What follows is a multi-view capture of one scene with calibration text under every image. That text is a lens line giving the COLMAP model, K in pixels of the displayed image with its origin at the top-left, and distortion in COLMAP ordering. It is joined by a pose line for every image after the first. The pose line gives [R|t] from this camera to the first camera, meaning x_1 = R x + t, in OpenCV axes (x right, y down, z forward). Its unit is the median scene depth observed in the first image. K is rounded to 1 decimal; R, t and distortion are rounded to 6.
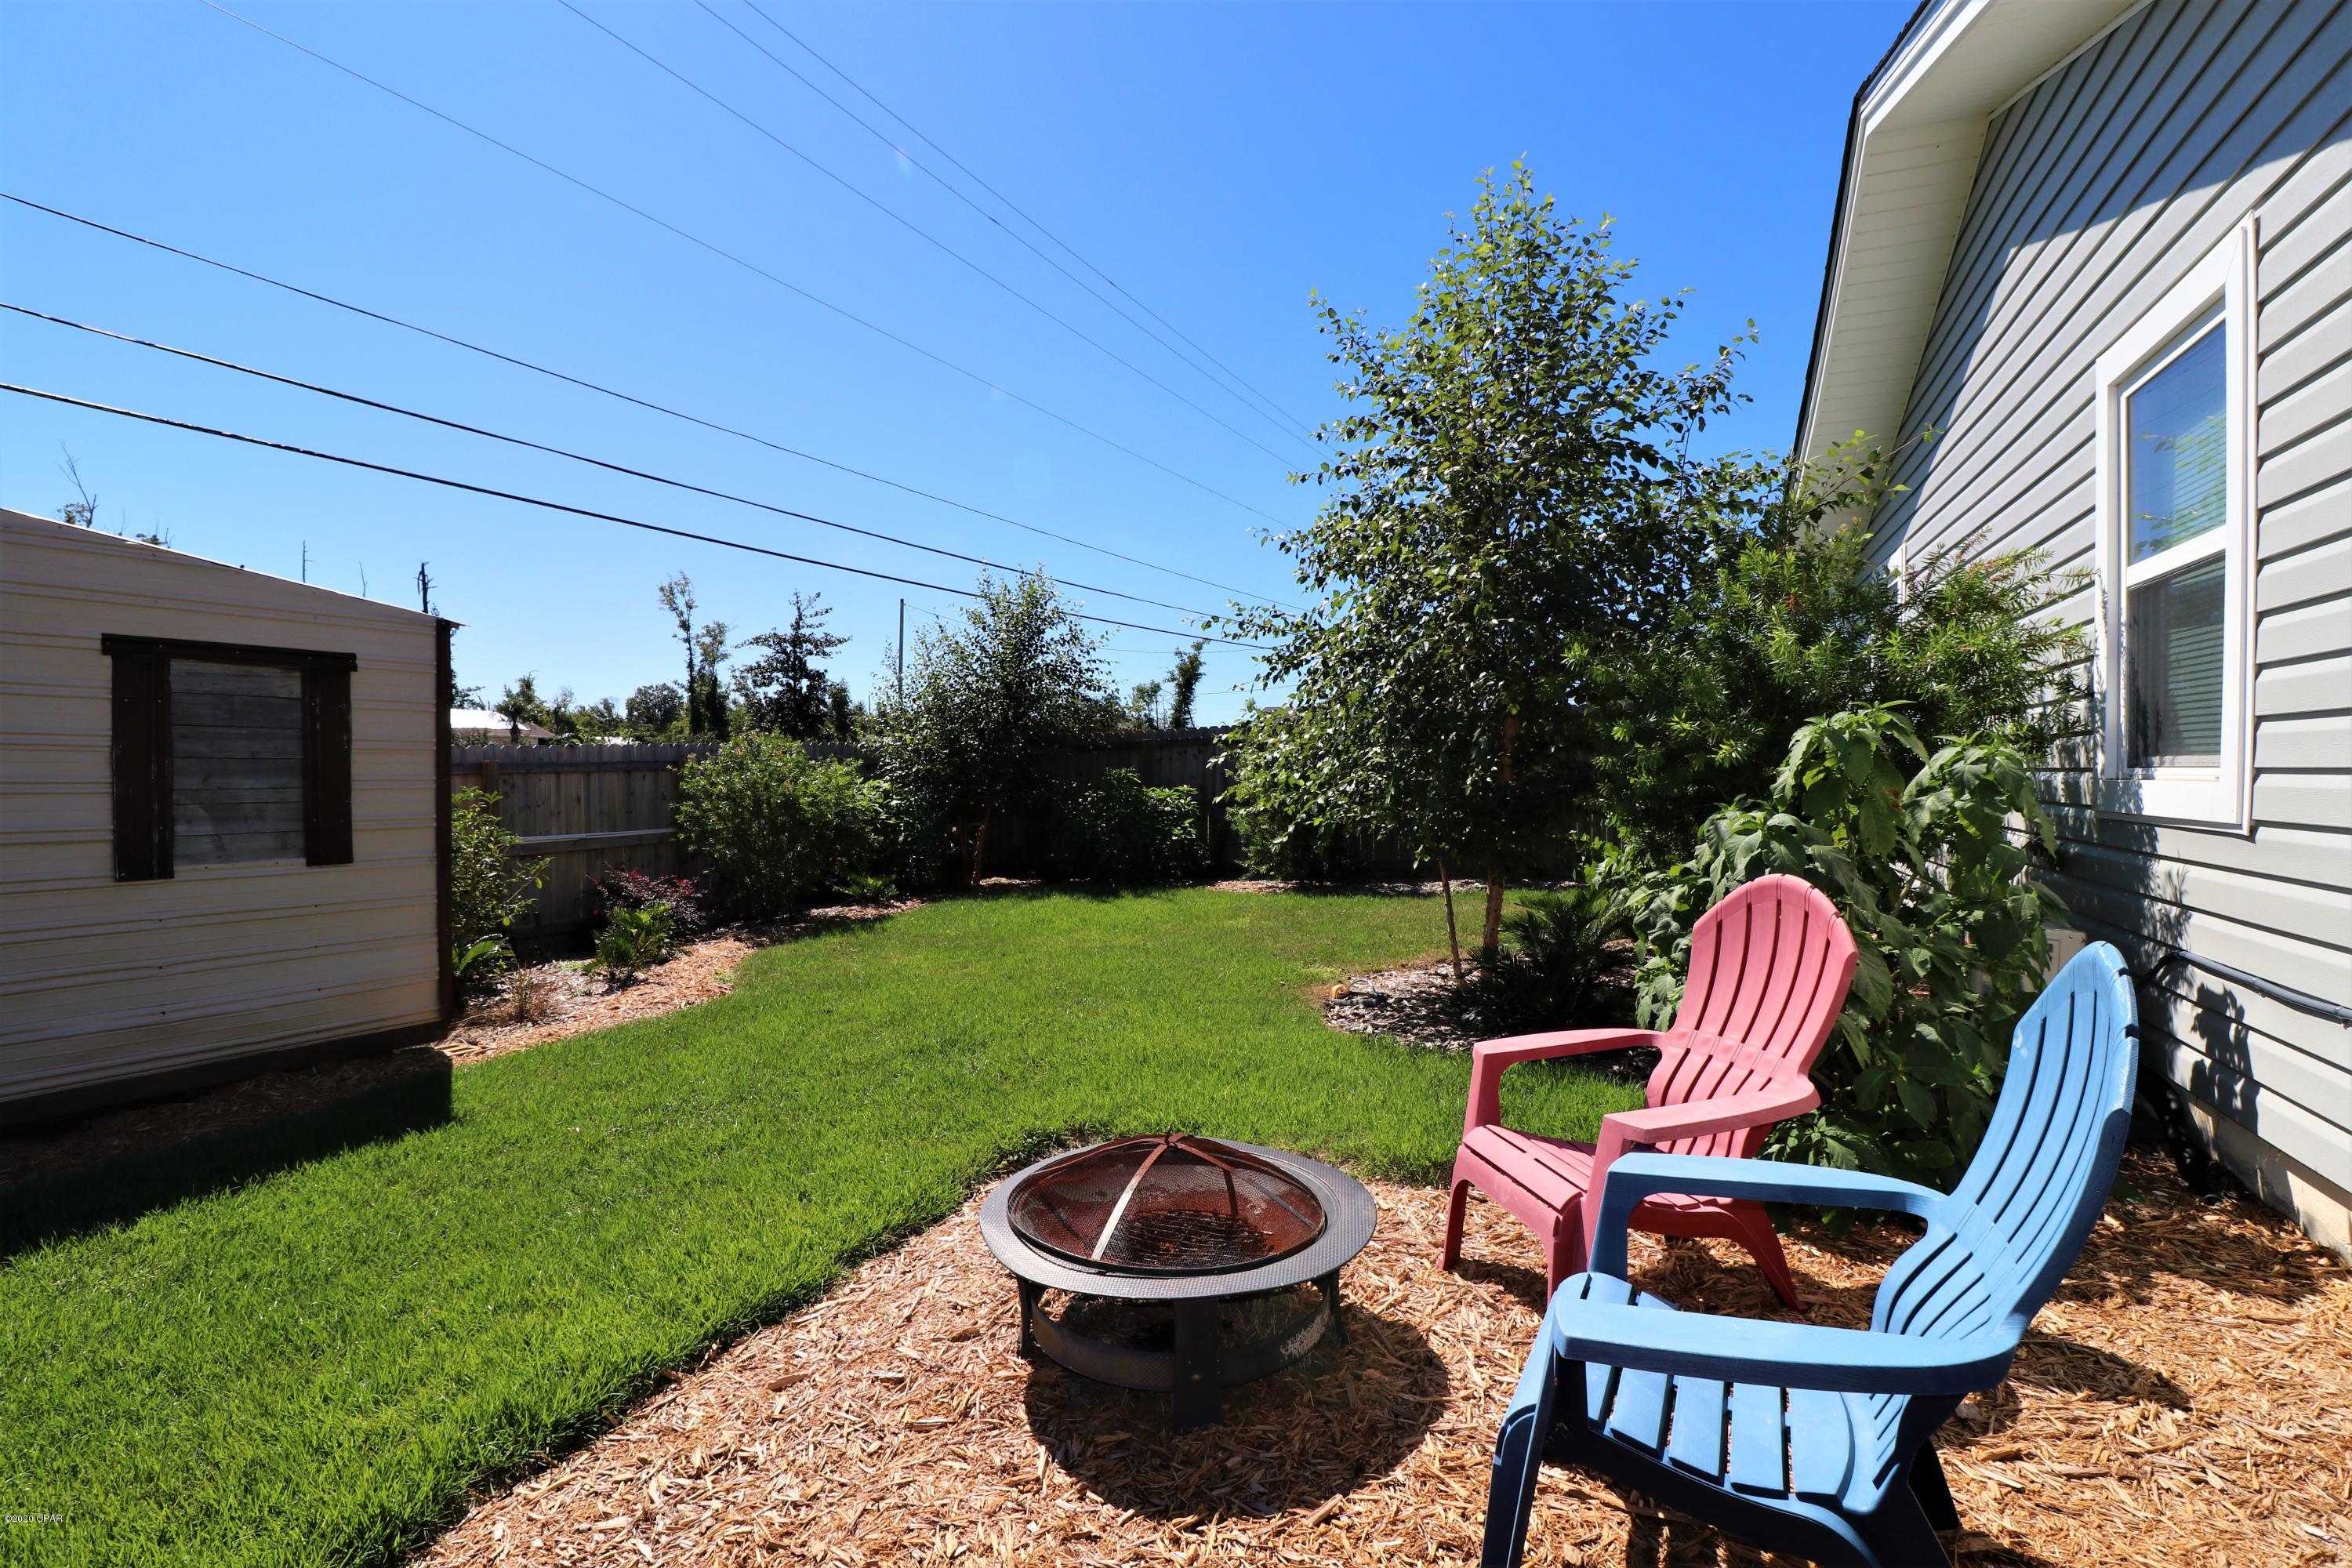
lens RADIAL K [[1084.6, 0, 1183.9], [0, 1084.6, 752.6], [0, 0, 1]] dist [0.000052, 0.000037]
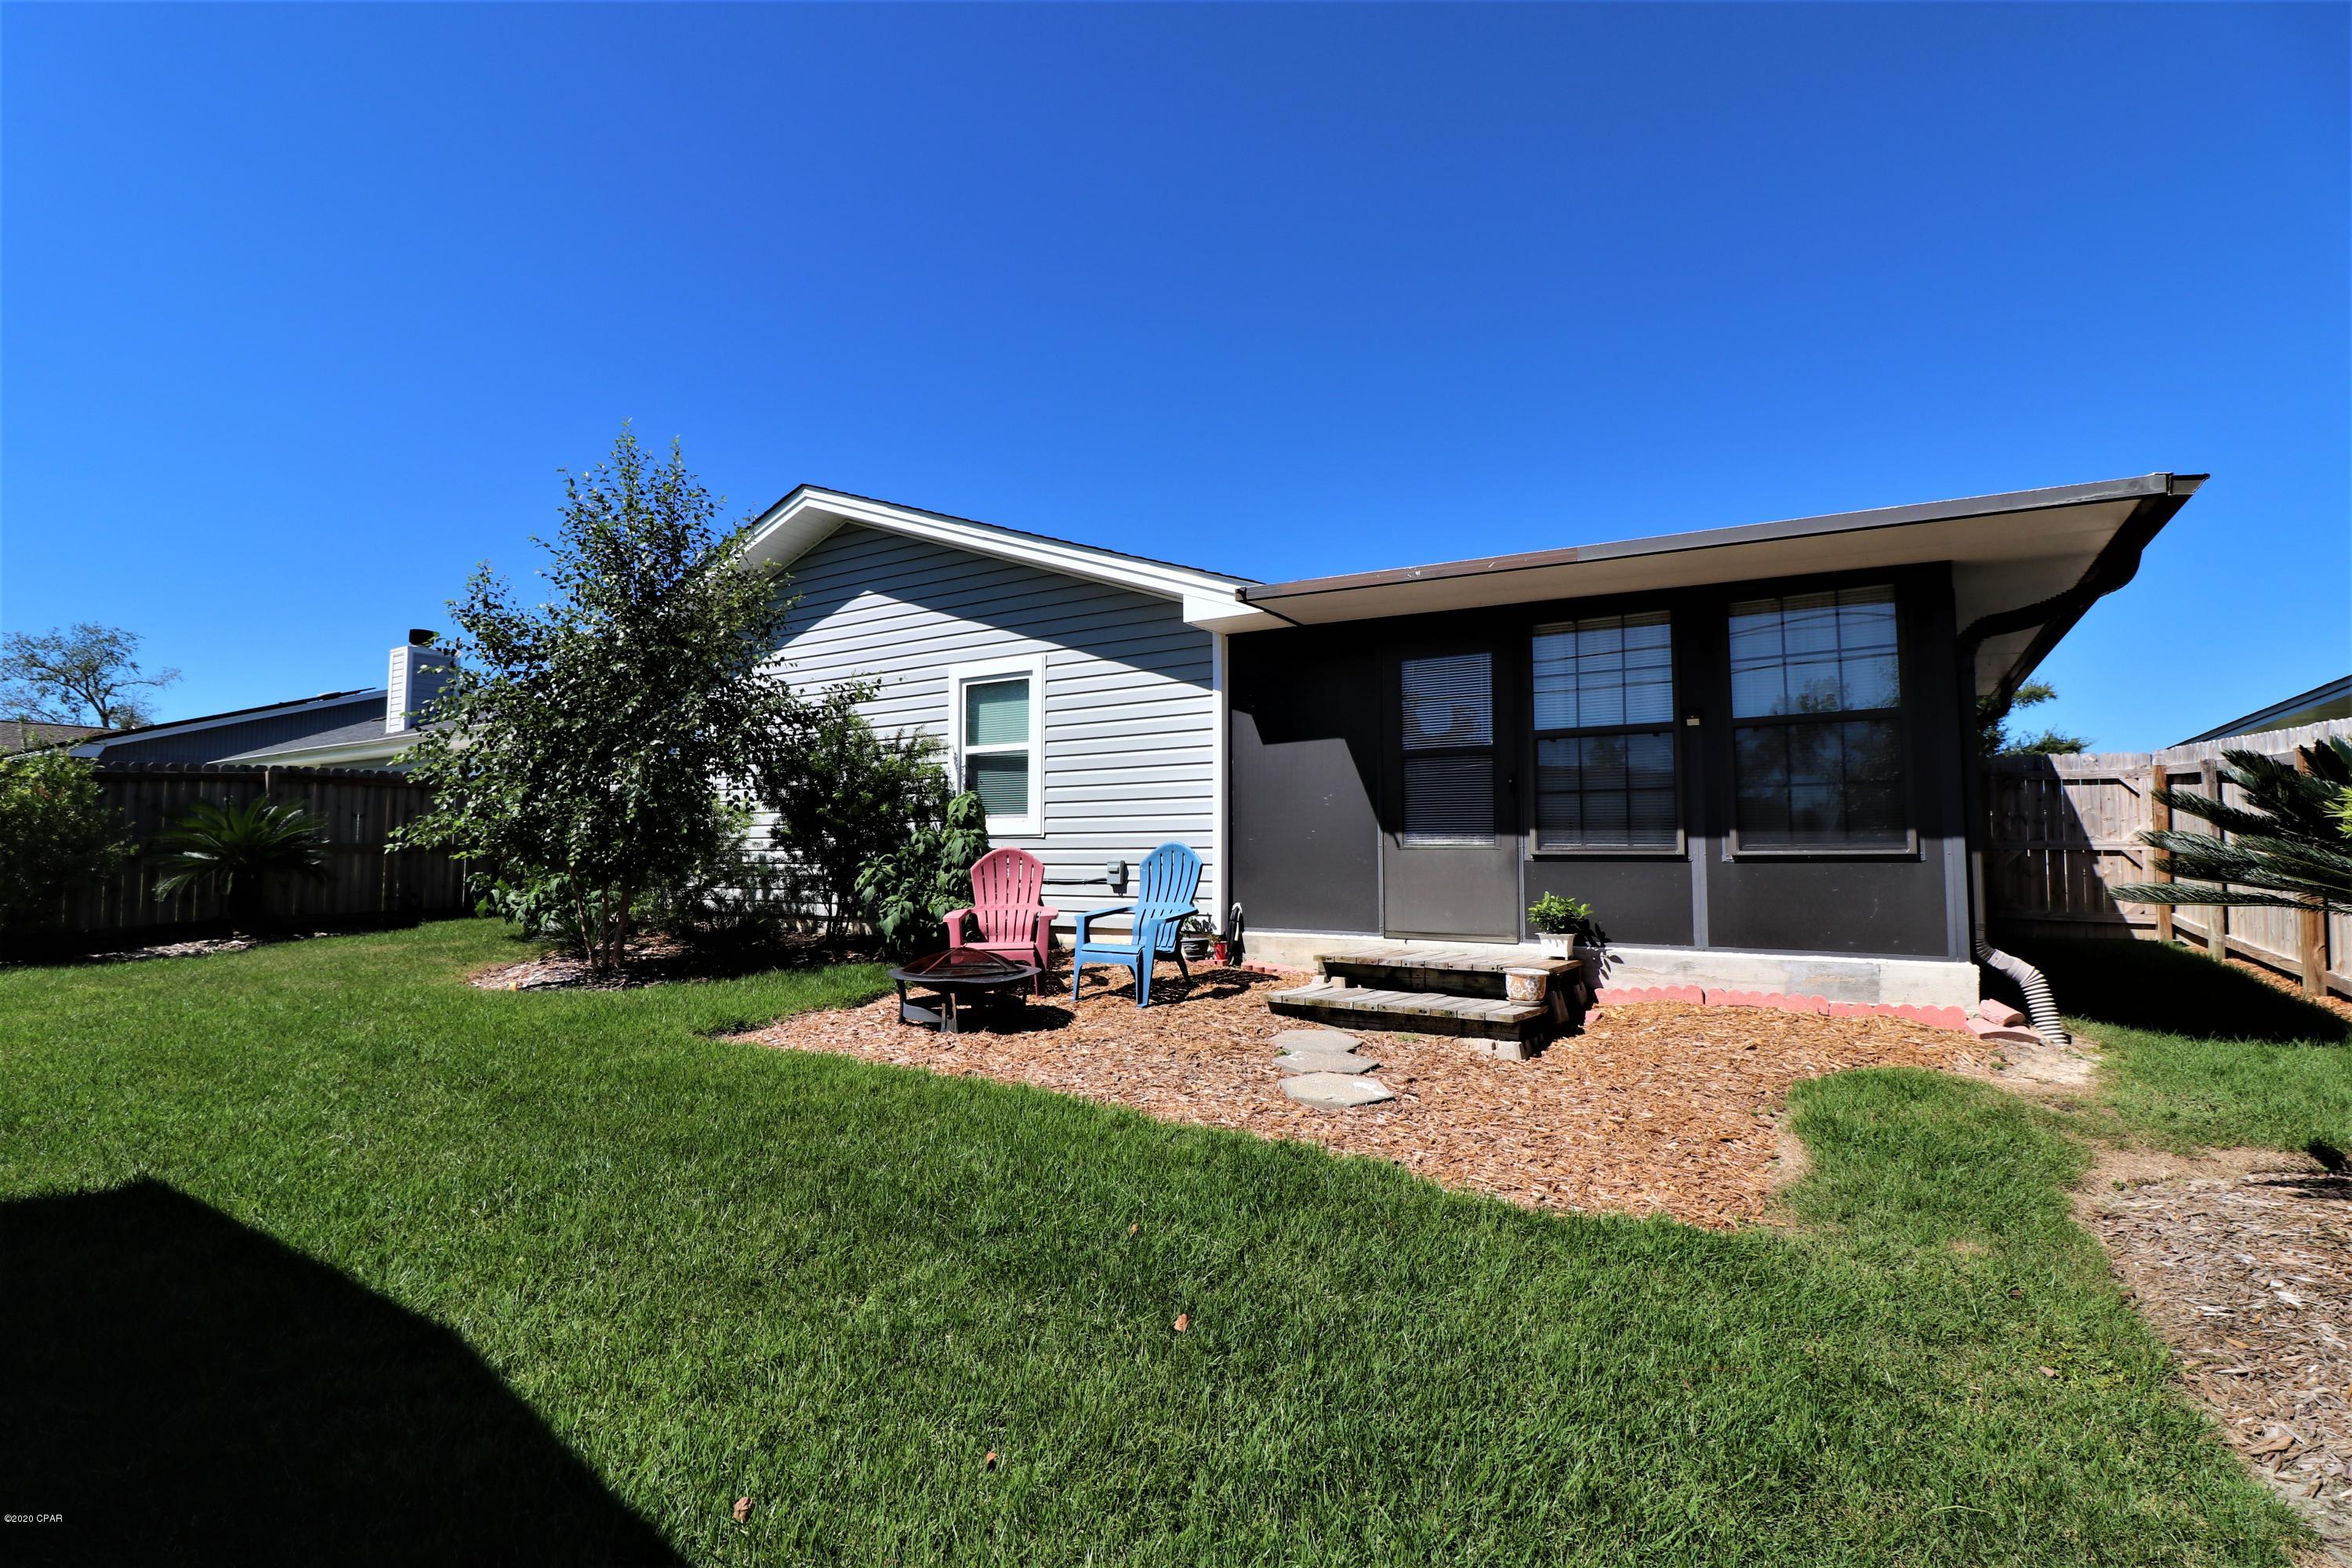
lens RADIAL K [[1087.7, 0, 1167.4], [0, 1087.7, 791.7], [0, 0, 1]] dist [0.000686, -0.016678]
pose [[0.153102, 0.062822, 0.986211, -0.475711], [-0.015205, 0.998009, -0.061213, 0.027686], [-0.988093, -0.005624, 0.153753, 0.018250]]
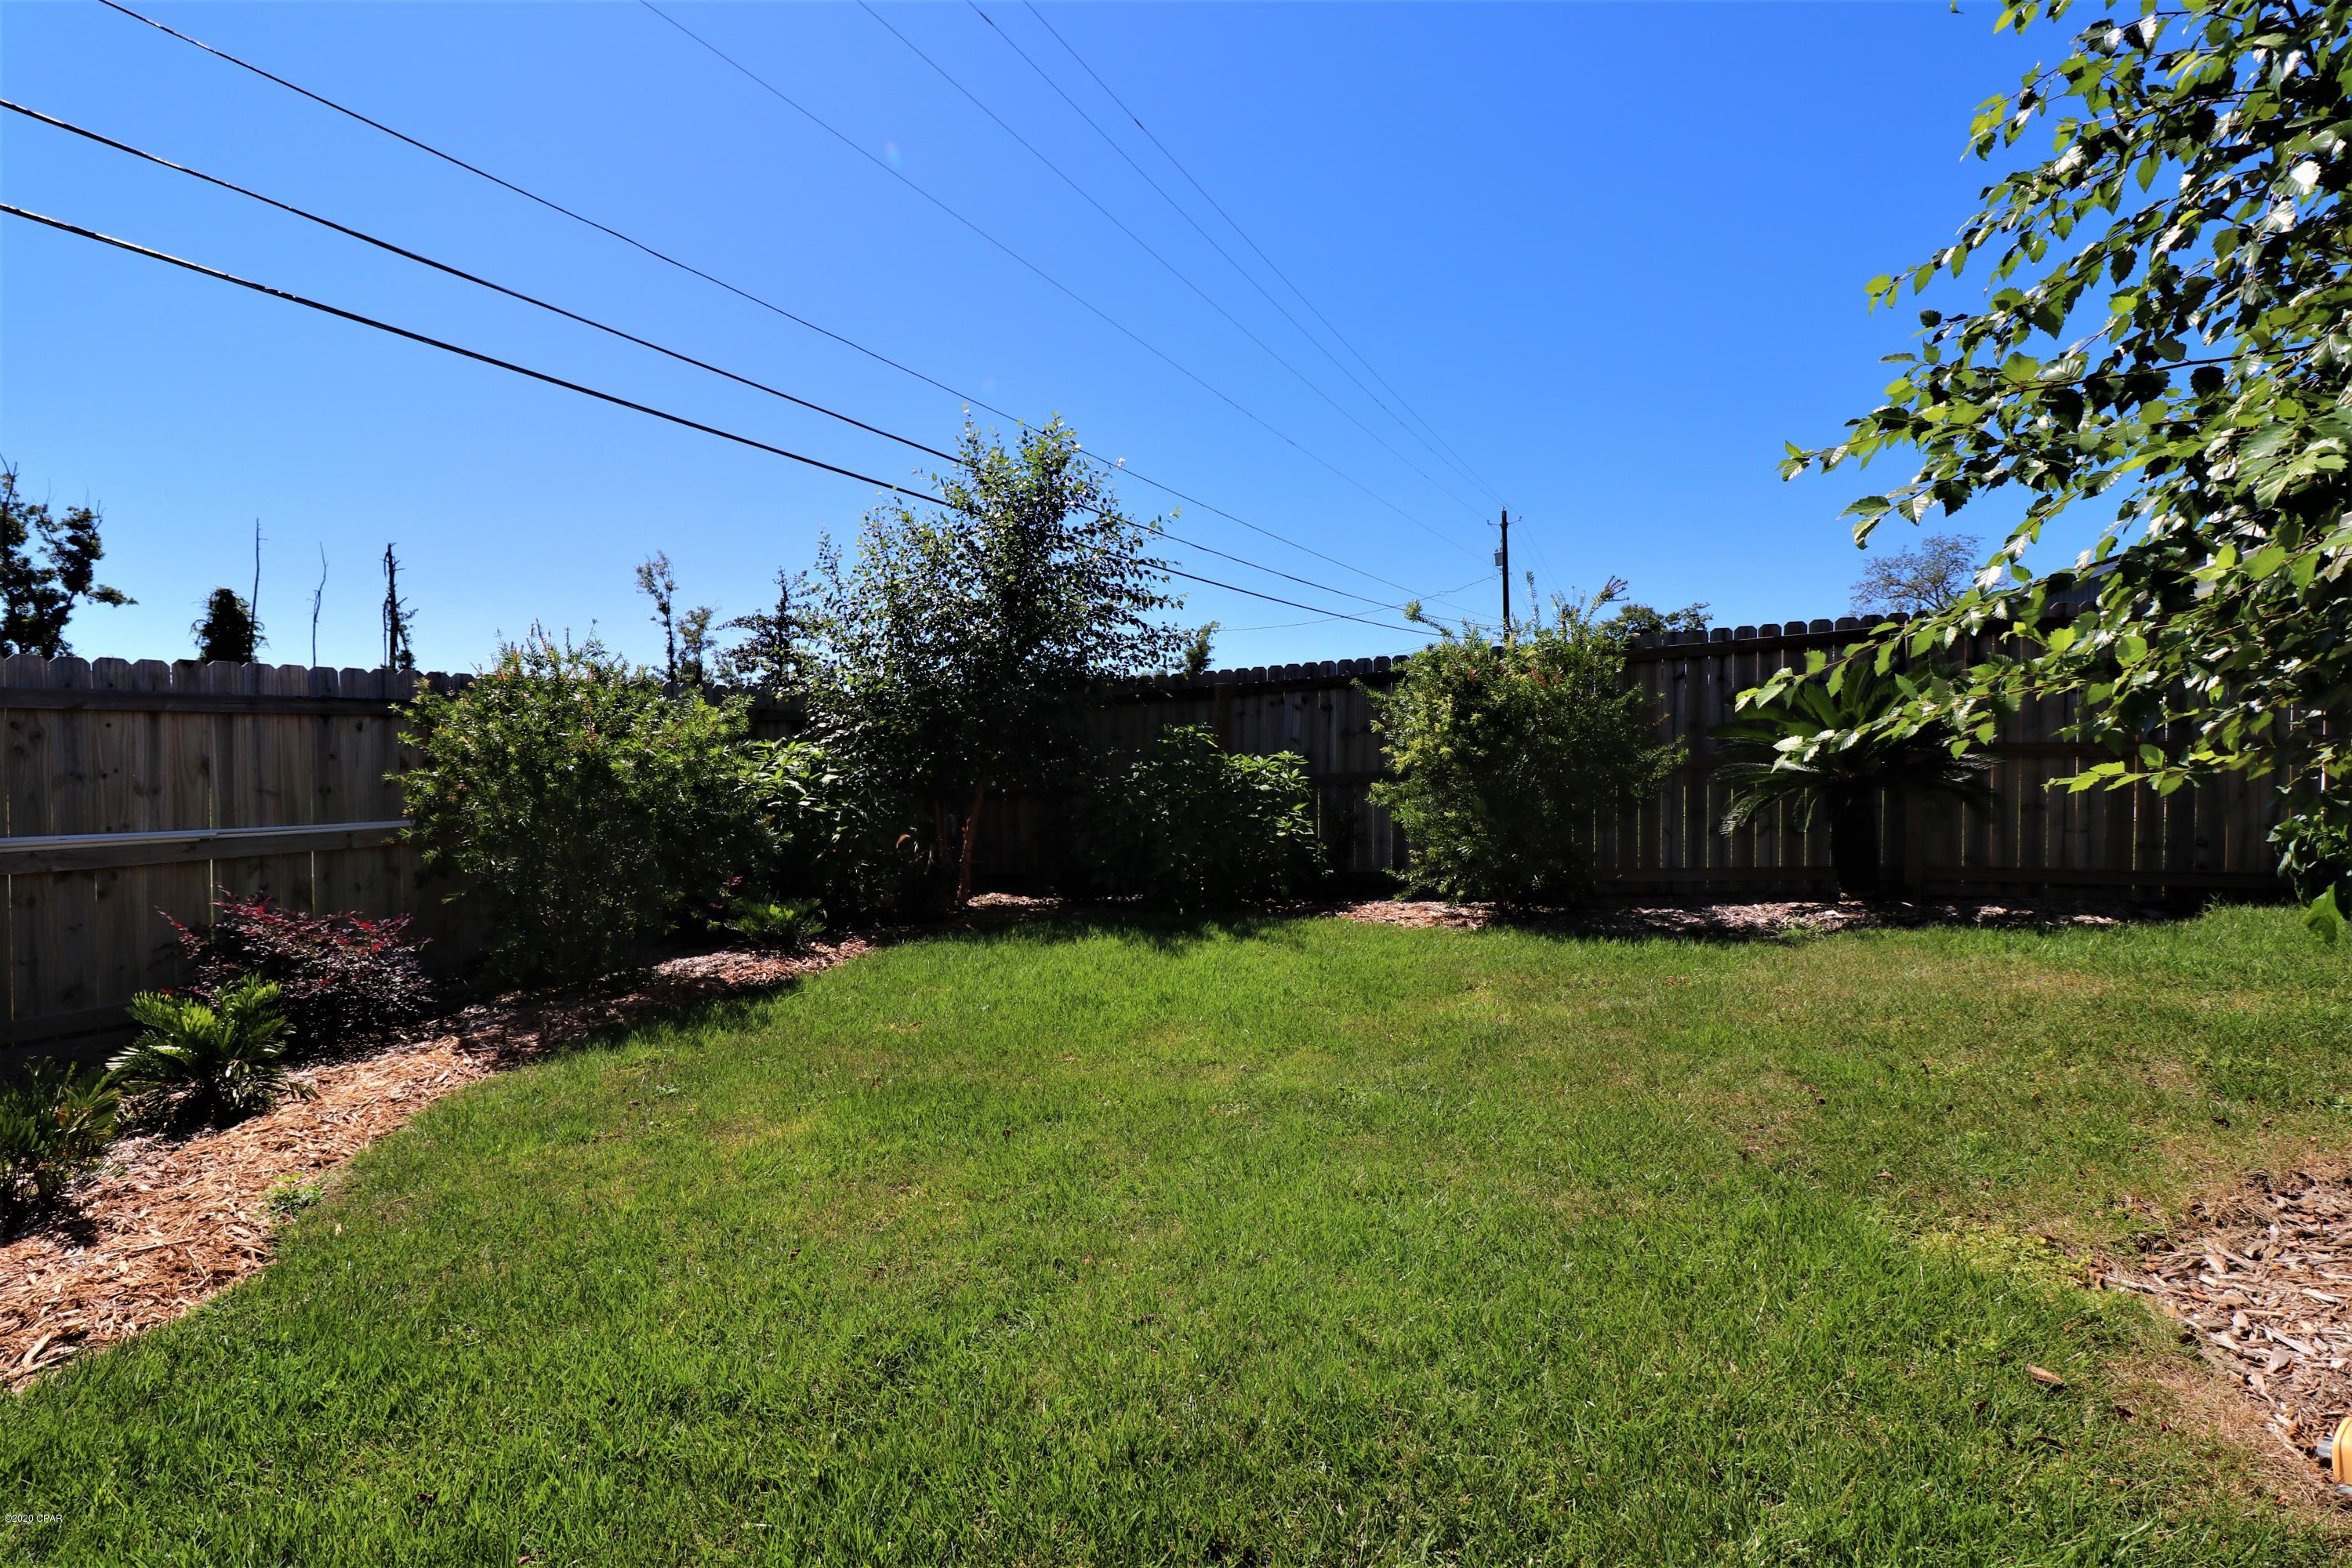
lens RADIAL K [[1087.7, 0, 1167.4], [0, 1087.7, 791.7], [0, 0, 1]] dist [0.000686, -0.016678]
pose [[0.999840, -0.004011, -0.017435, -0.057955], [0.004717, 0.999163, 0.040642, 0.027587], [0.017257, -0.040718, 0.999022, 0.357618]]
